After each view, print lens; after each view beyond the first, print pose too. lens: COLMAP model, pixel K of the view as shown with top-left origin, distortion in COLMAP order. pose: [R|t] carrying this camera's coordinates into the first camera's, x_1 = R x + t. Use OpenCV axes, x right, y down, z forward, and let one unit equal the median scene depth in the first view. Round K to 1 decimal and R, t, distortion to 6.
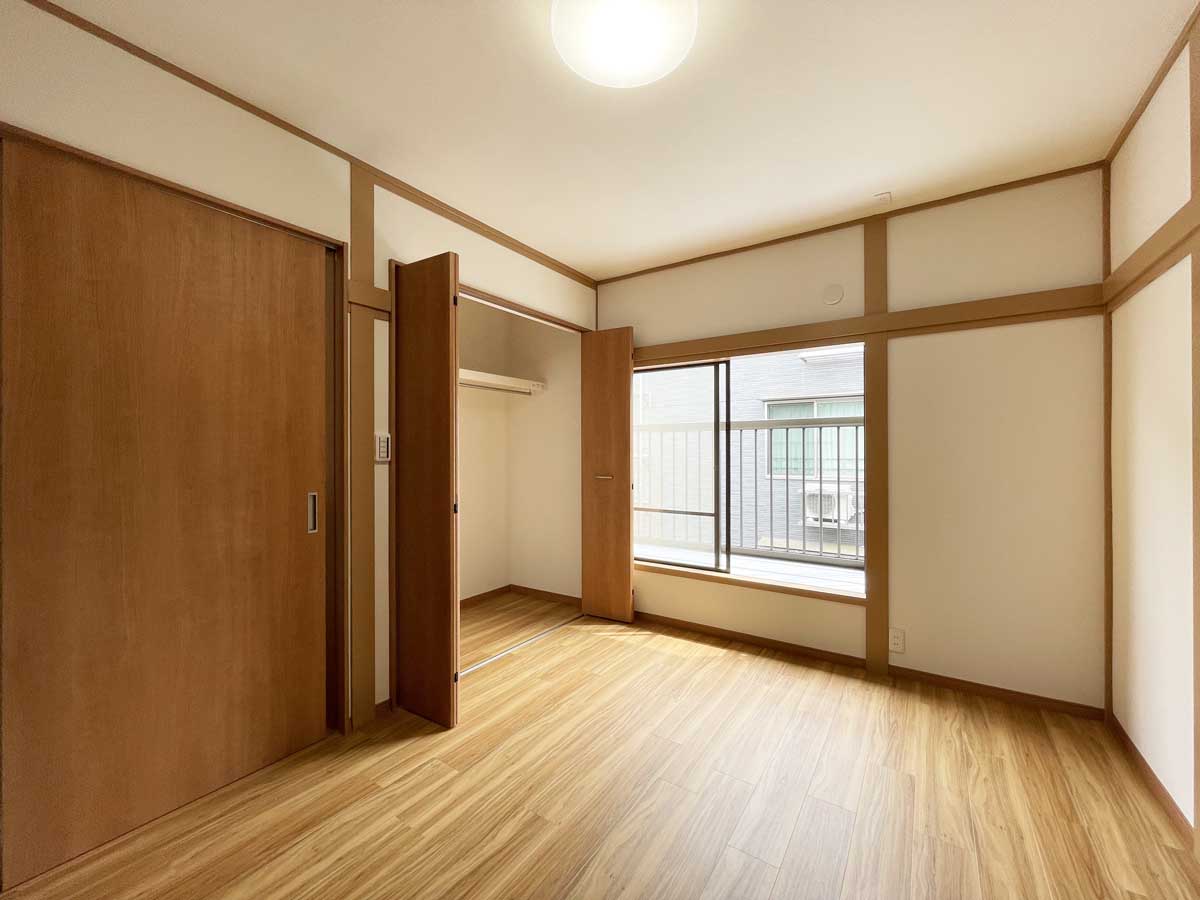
lens RADIAL K [[484.3, 0, 600.0], [0, 484.3, 450.0], [0, 0, 1]] dist [0.002144, 0.000238]
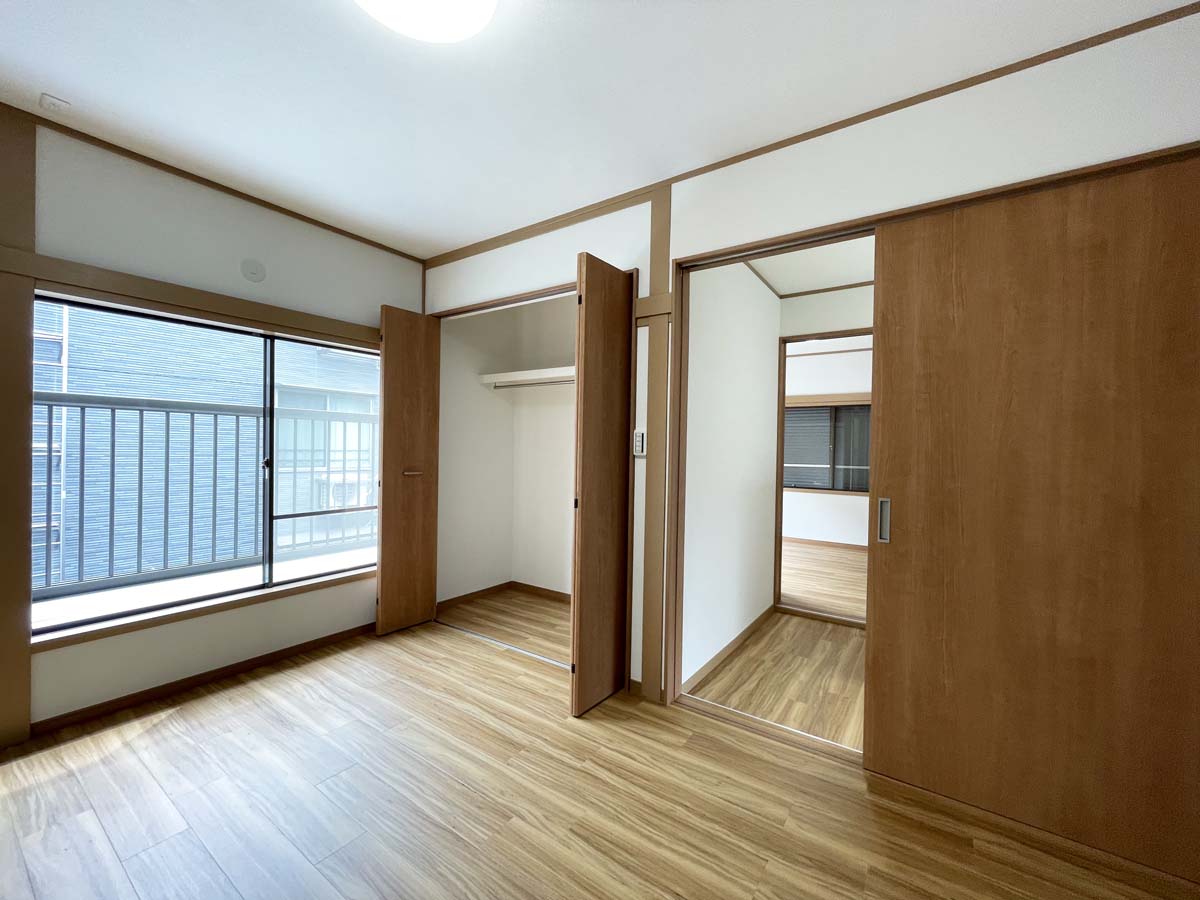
lens RADIAL K [[484.3, 0, 600.0], [0, 484.3, 450.0], [0, 0, 1]] dist [0.002144, 0.000238]
pose [[0.008244, -0.006165, 0.999947, -0.618269], [-0.014310, 0.999878, 0.006283, 0.002790], [-0.999864, -0.014361, 0.008155, 0.436493]]
